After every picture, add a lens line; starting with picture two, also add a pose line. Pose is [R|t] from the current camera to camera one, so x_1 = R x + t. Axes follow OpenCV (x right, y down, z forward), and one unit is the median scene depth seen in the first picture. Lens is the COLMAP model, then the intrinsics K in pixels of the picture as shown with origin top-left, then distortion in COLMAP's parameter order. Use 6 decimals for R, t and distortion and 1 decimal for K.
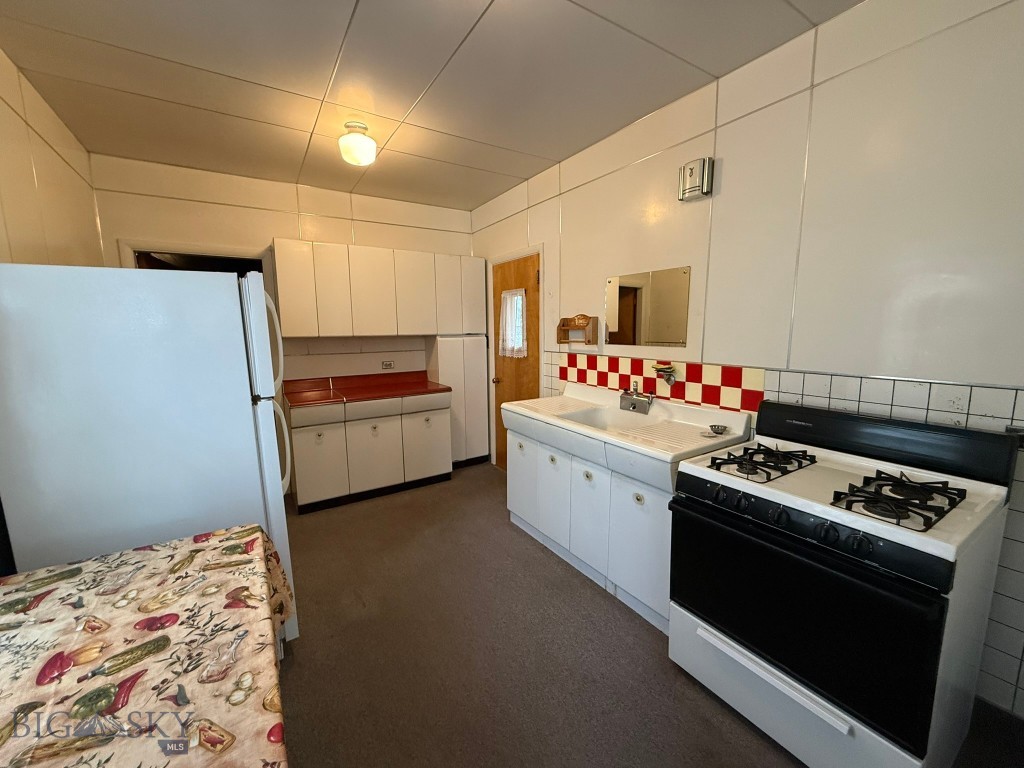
lens RADIAL K [[407.2, 0, 512.0], [0, 407.2, 381.5], [0, 0, 1]] dist [0.000278, -0.000120]
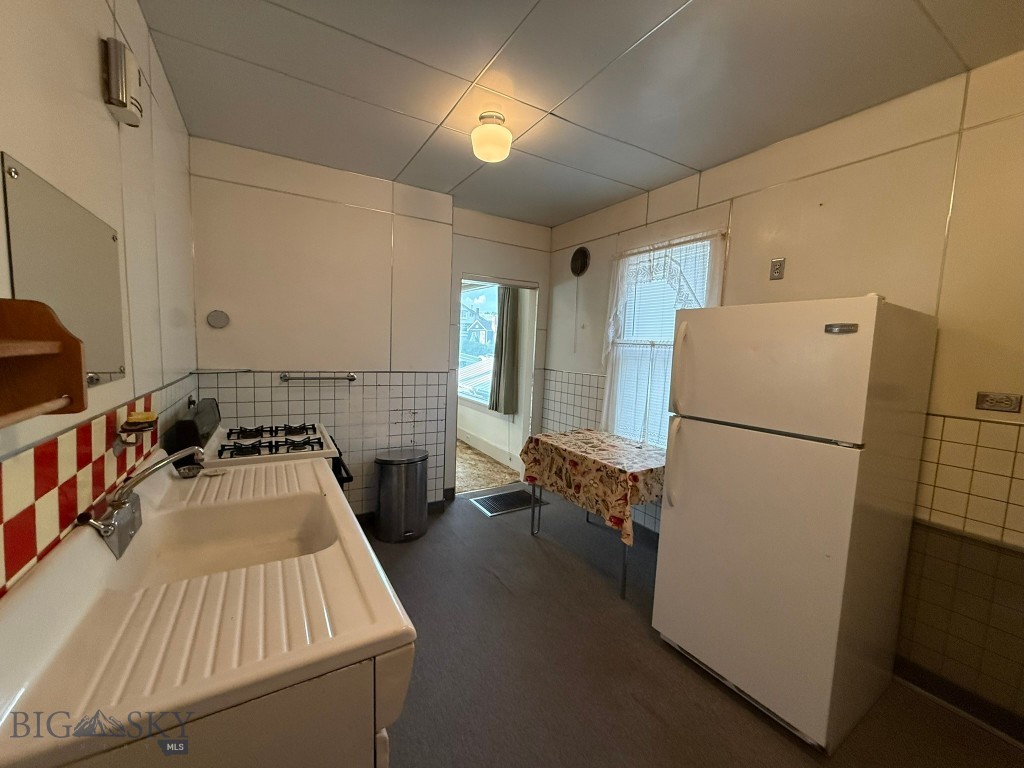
lens RADIAL K [[407.2, 0, 510.3], [0, 407.2, 387.3], [0, 0, 1]] dist [0.000278, -0.000120]
pose [[-0.998681, -0.020269, 0.047184, -0.121623], [-0.008414, 0.970977, 0.239024, -0.175167], [-0.050660, 0.238312, -0.969866, 1.280265]]
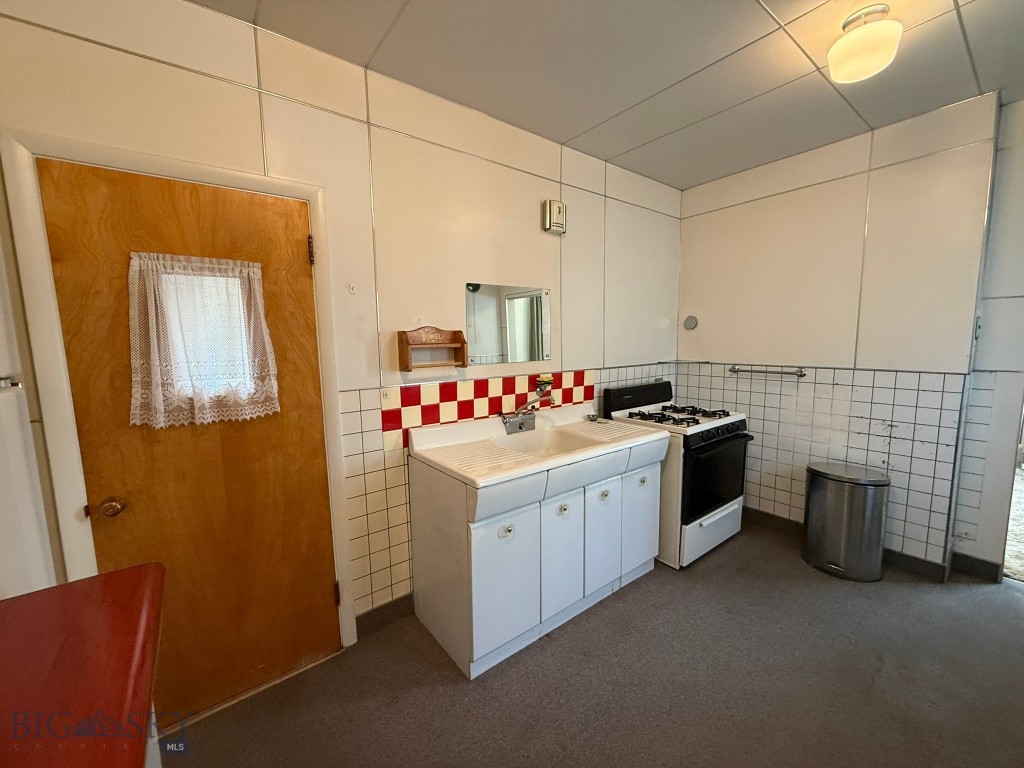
lens RADIAL K [[407.2, 0, 511.7], [0, 407.2, 384.1], [0, 0, 1]] dist [0.000278, -0.000120]
pose [[-0.085696, -0.089454, 0.992297, -0.594378], [0.160507, 0.981713, 0.102361, -0.128440], [-0.983308, 0.168043, -0.069771, 1.019223]]
